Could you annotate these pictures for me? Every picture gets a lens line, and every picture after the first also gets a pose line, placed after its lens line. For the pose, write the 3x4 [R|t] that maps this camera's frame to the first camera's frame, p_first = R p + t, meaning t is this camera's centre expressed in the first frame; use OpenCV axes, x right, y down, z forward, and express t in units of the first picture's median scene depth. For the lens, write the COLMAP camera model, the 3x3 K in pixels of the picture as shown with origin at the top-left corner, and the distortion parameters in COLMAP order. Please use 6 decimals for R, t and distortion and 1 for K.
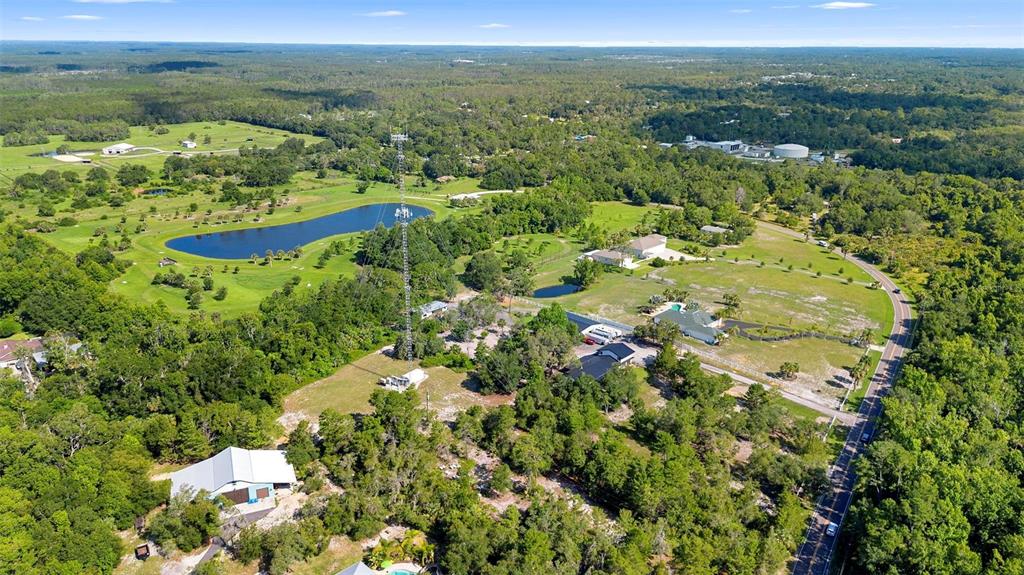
lens RADIAL K [[727.0, 0, 513.1], [0, 727.0, 289.1], [0, 0, 1]] dist [0.068980, -0.072445]
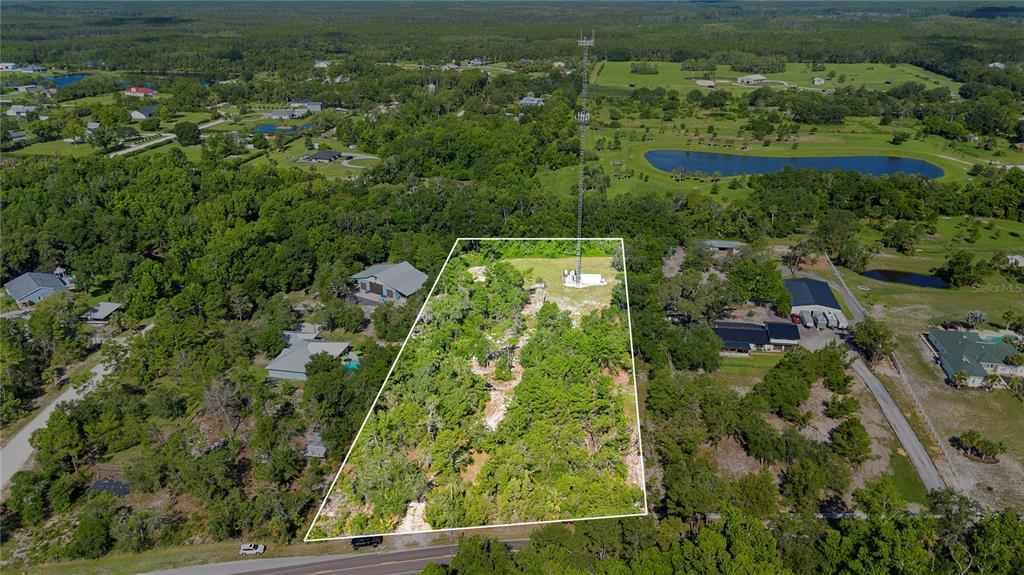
lens RADIAL K [[726.5, 0, 511.7], [0, 726.5, 289.3], [0, 0, 1]] dist [0.066746, -0.068682]
pose [[0.552243, 0.311083, -0.773470, 0.377398], [-0.261076, 0.945639, 0.193925, -0.024346], [0.791750, 0.094841, 0.603438, 0.161690]]
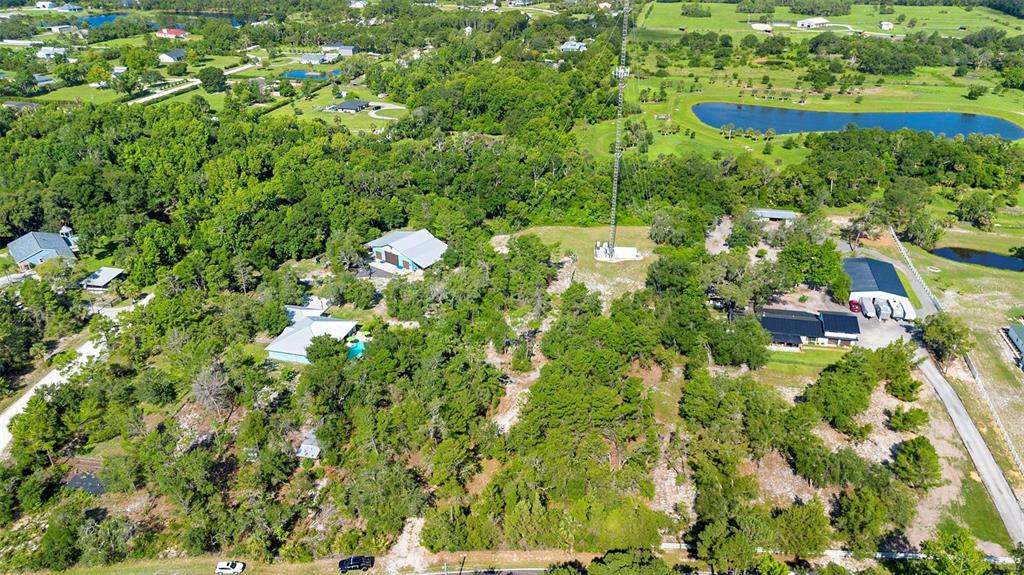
lens RADIAL K [[727.0, 0, 511.1], [0, 727.0, 290.0], [0, 0, 1]] dist [0.068980, -0.072445]
pose [[0.501077, 0.381061, -0.776991, 0.337927], [-0.270398, 0.921824, 0.277713, -0.037099], [0.822075, 0.070941, 0.564943, 0.198631]]
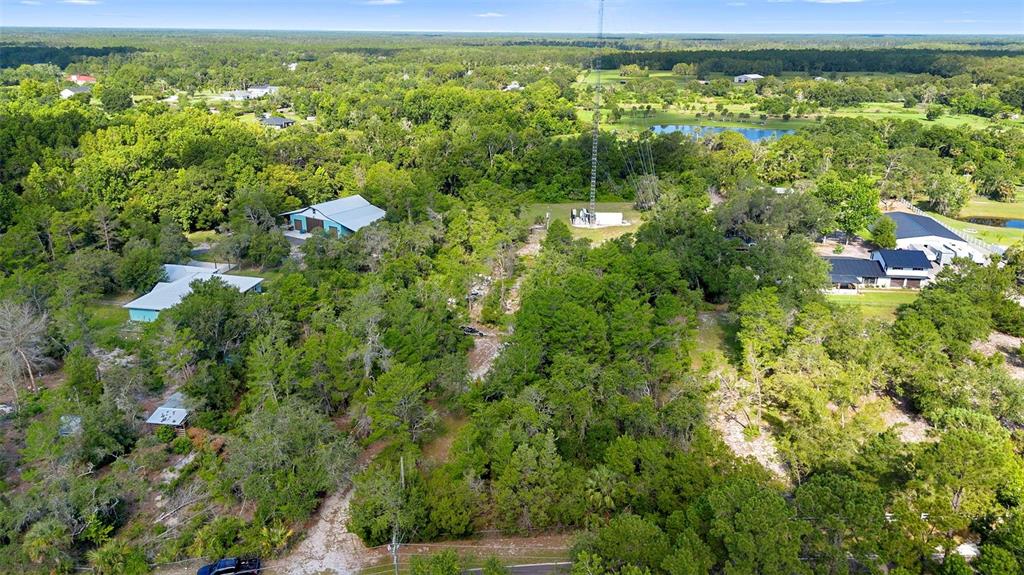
lens RADIAL K [[727.0, 0, 511.7], [0, 727.0, 292.5], [0, 0, 1]] dist [0.068980, -0.072445]
pose [[0.574567, 0.273681, -0.771344, 0.261833], [-0.265260, 0.953835, 0.140842, 0.069348], [0.774280, 0.123683, 0.620639, 0.264067]]
